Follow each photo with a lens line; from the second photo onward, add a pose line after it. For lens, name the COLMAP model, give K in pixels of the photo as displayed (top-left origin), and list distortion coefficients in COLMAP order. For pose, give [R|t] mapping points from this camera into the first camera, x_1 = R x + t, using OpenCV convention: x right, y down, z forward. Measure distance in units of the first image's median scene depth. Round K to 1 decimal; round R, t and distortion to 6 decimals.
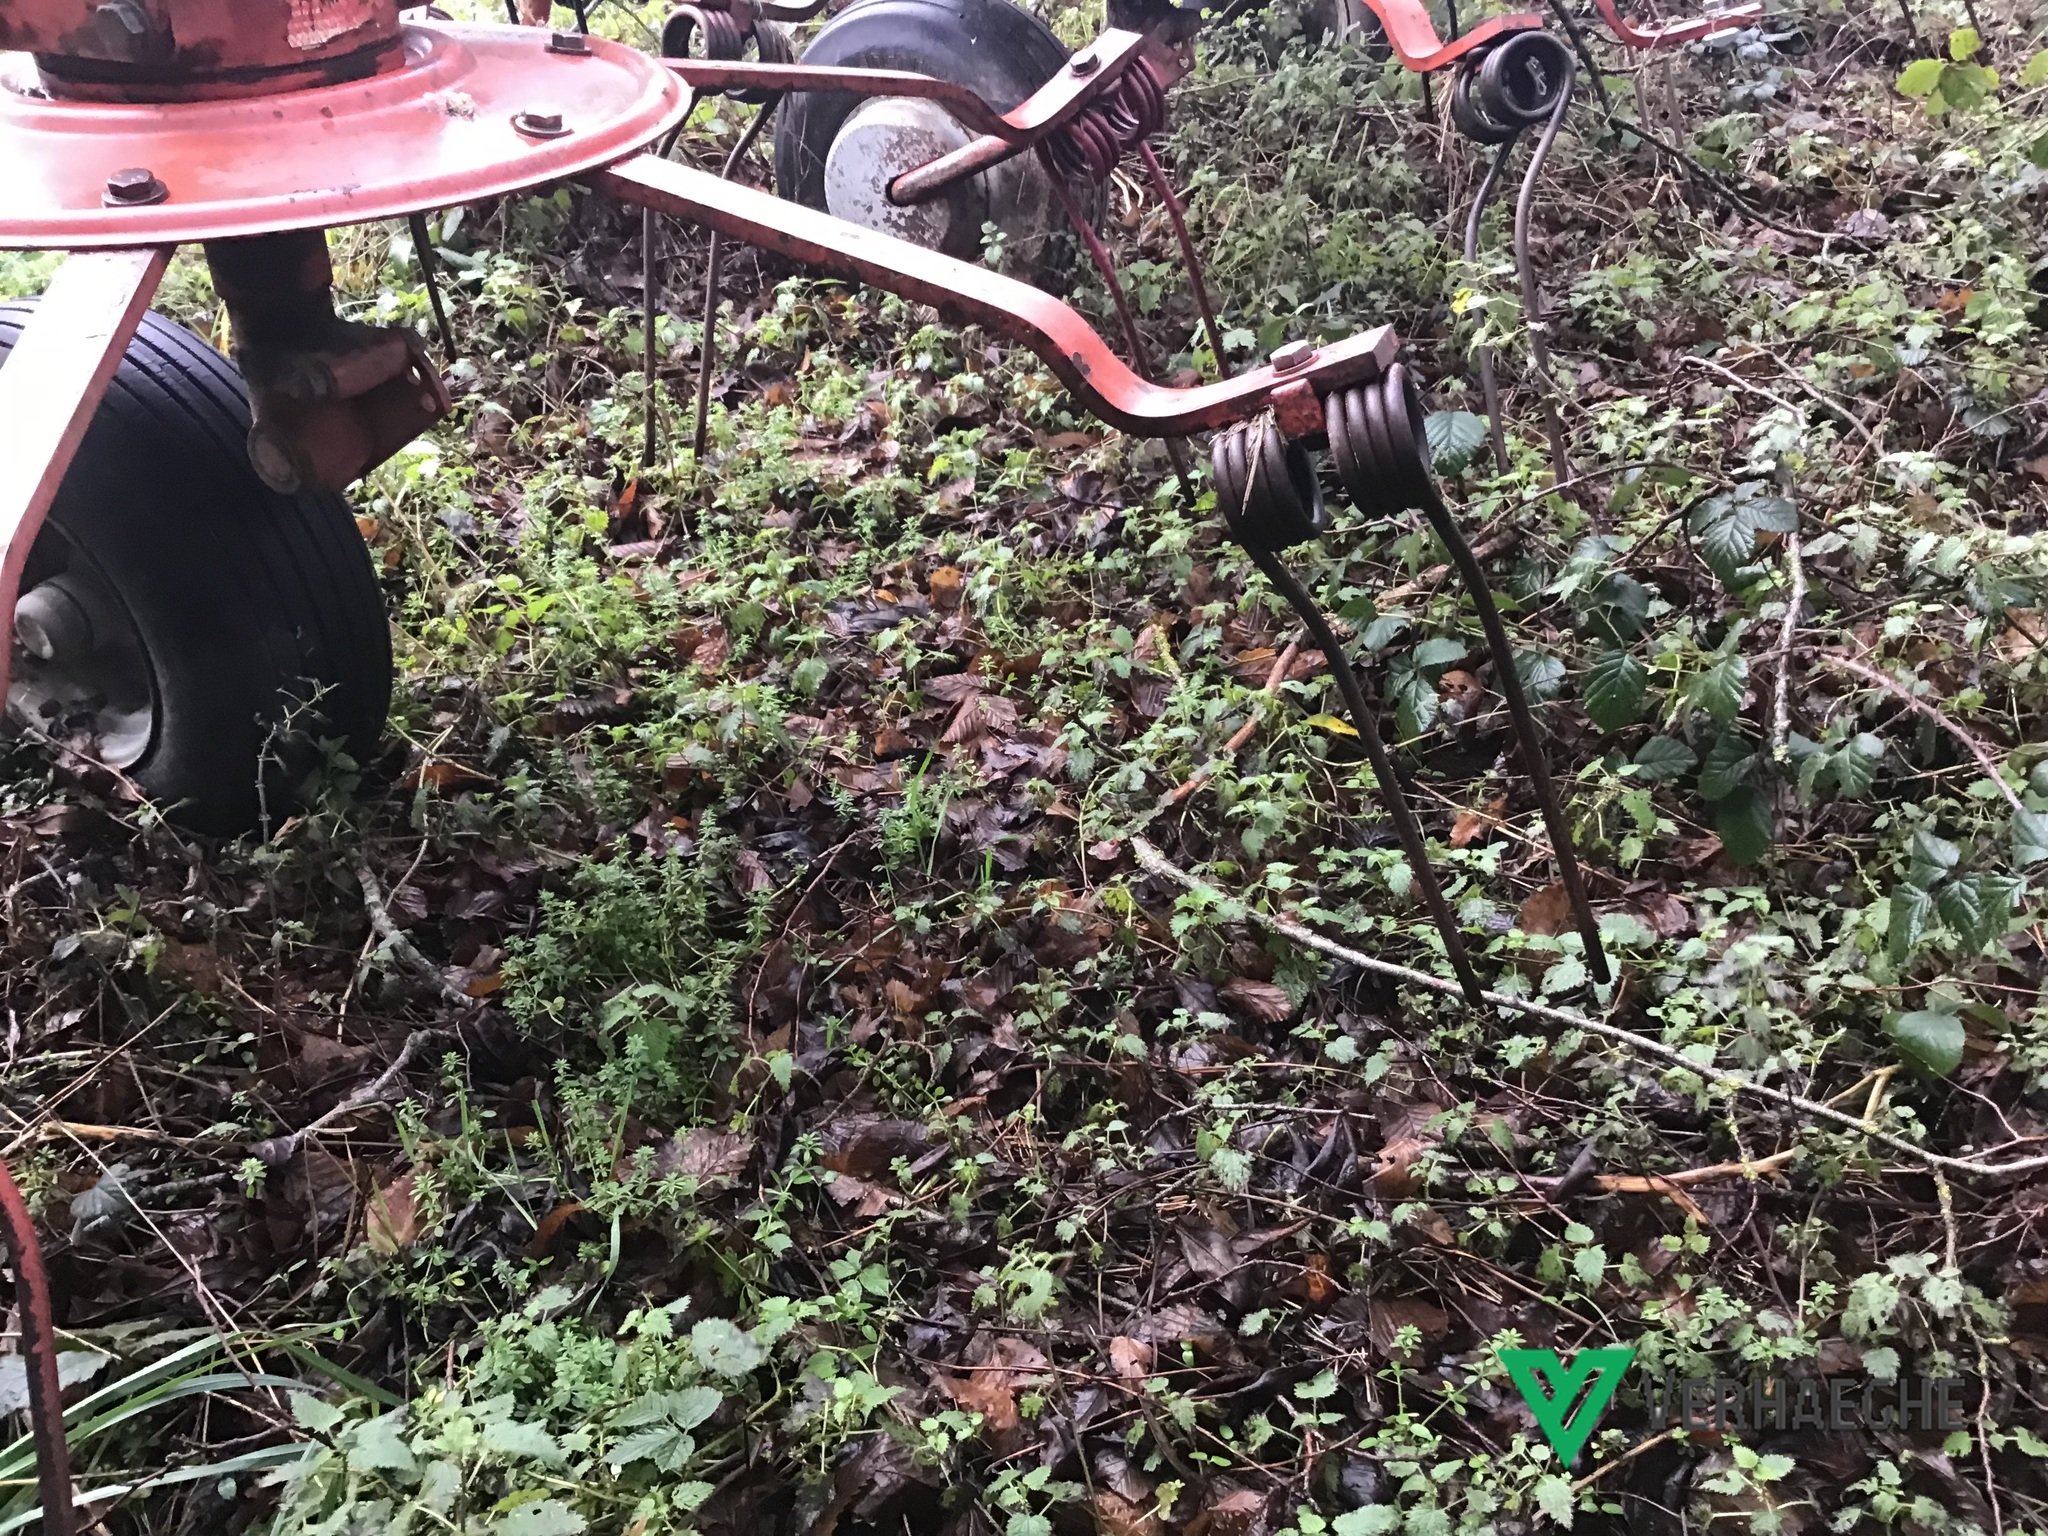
lens RADIAL K [[1881.6, 0, 1024.0], [0, 1881.6, 768.0], [0, 0, 1]] dist [0.143303, -0.326739]
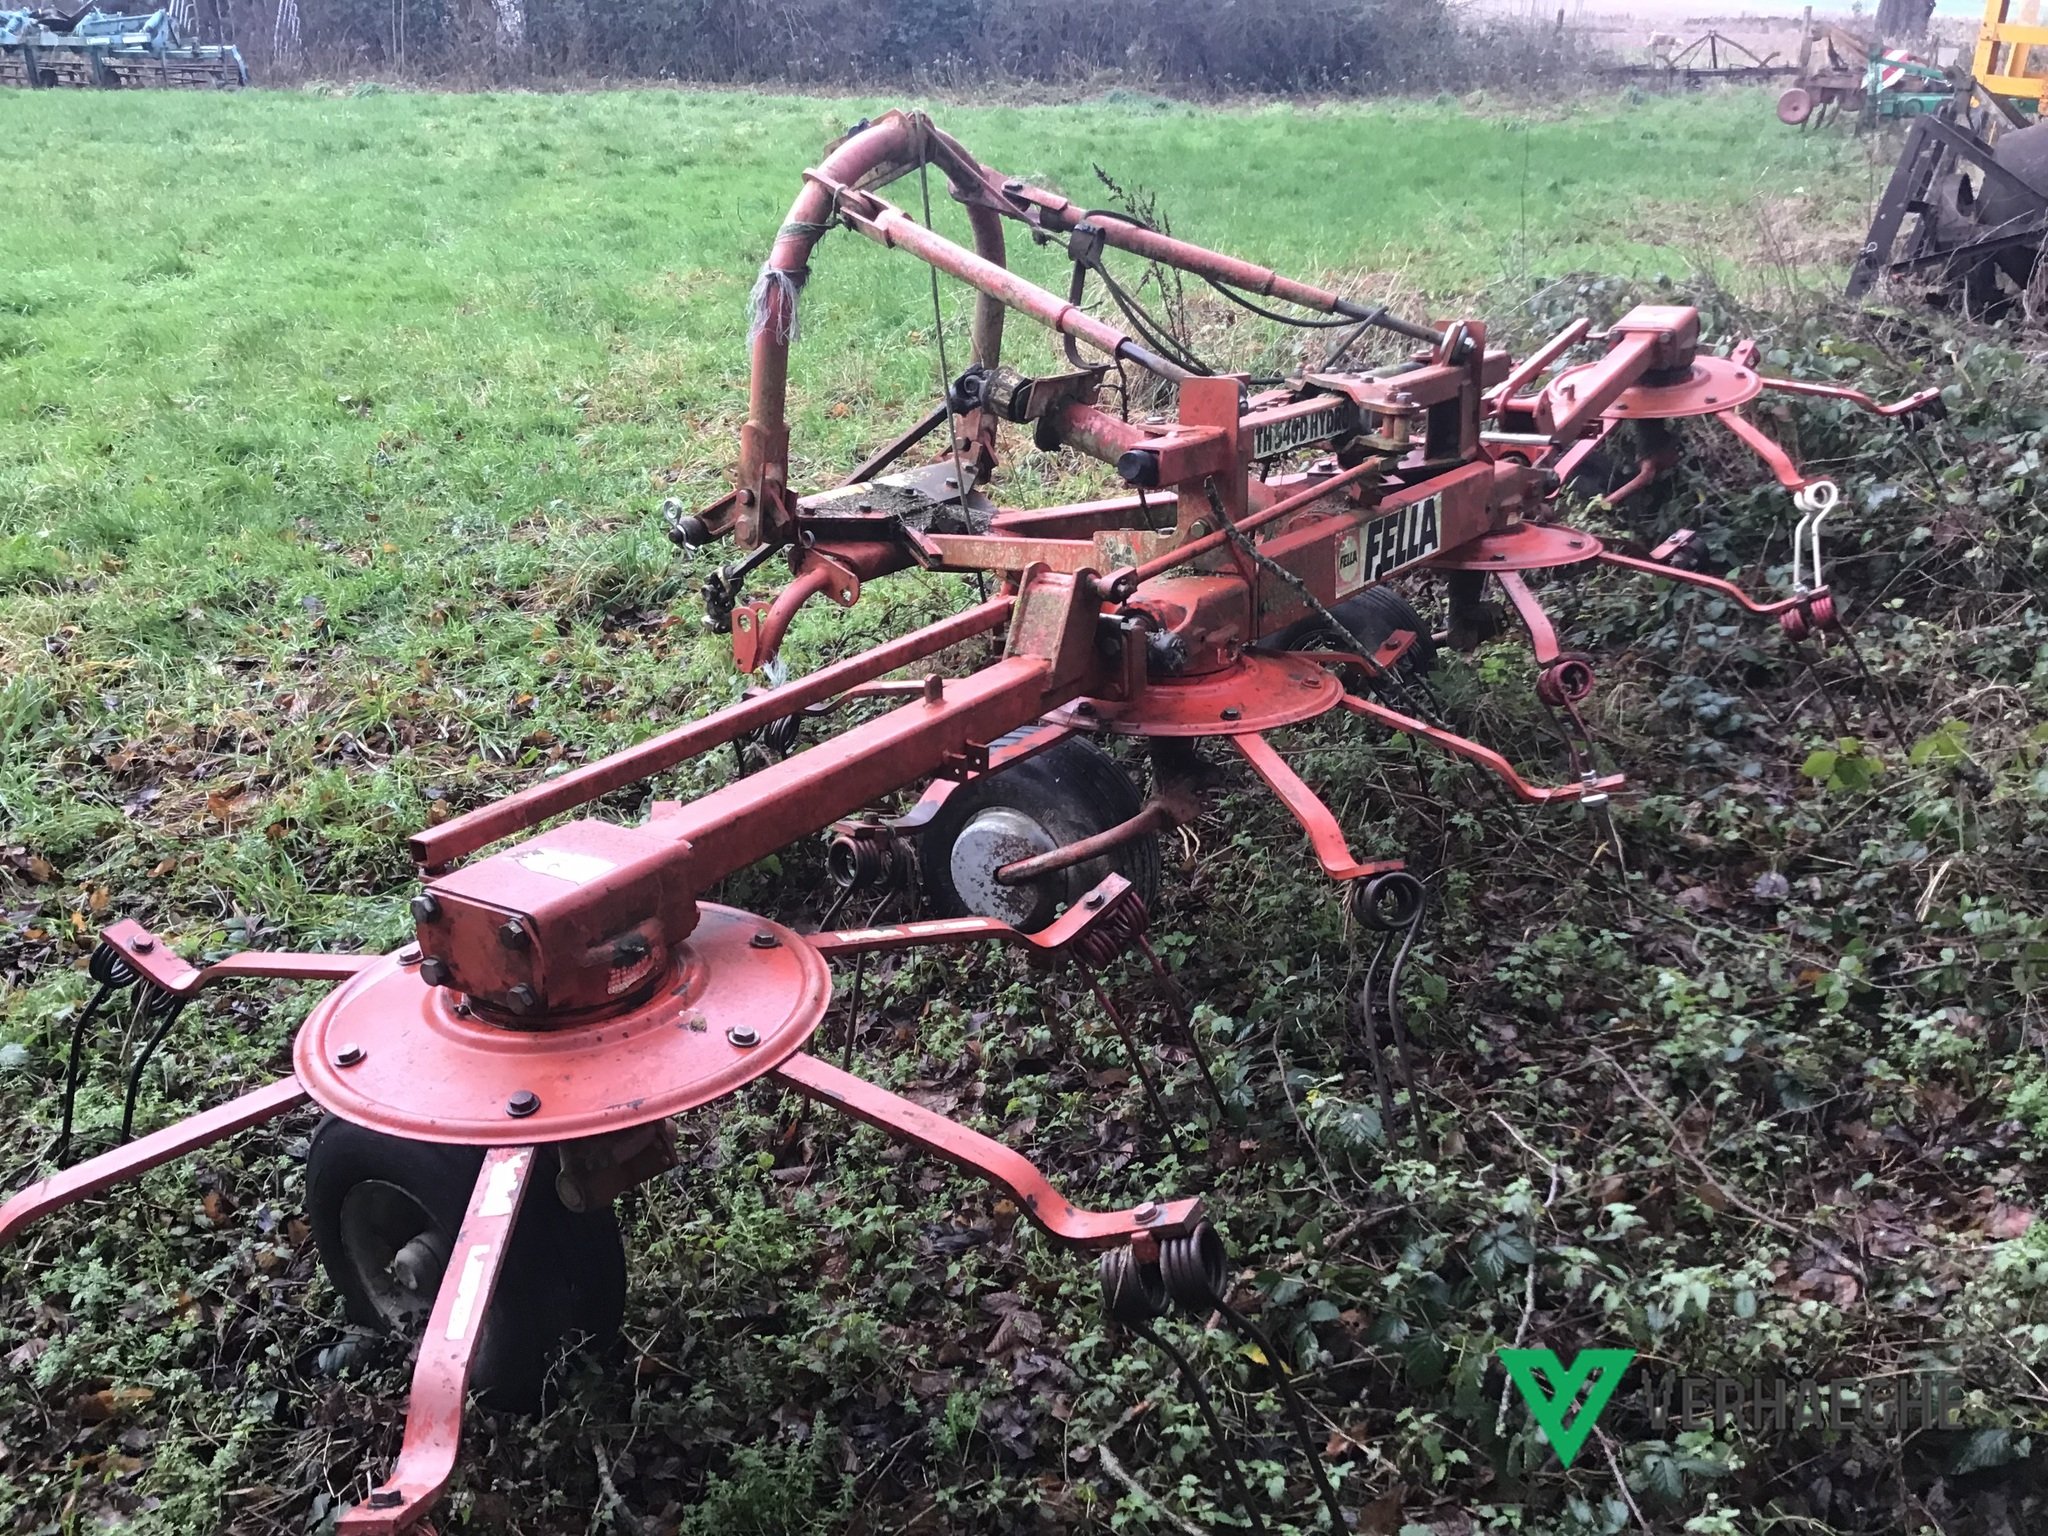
lens RADIAL K [[1801.2, 0, 1024.0], [0, 1801.2, 768.0], [0, 0, 1]] dist [0.145237, -0.288266]
pose [[0.995802, 0.017905, -0.089763, 0.105936], [-0.037126, 0.975399, -0.217296, -0.151695], [0.083664, 0.219717, 0.971970, -0.469727]]
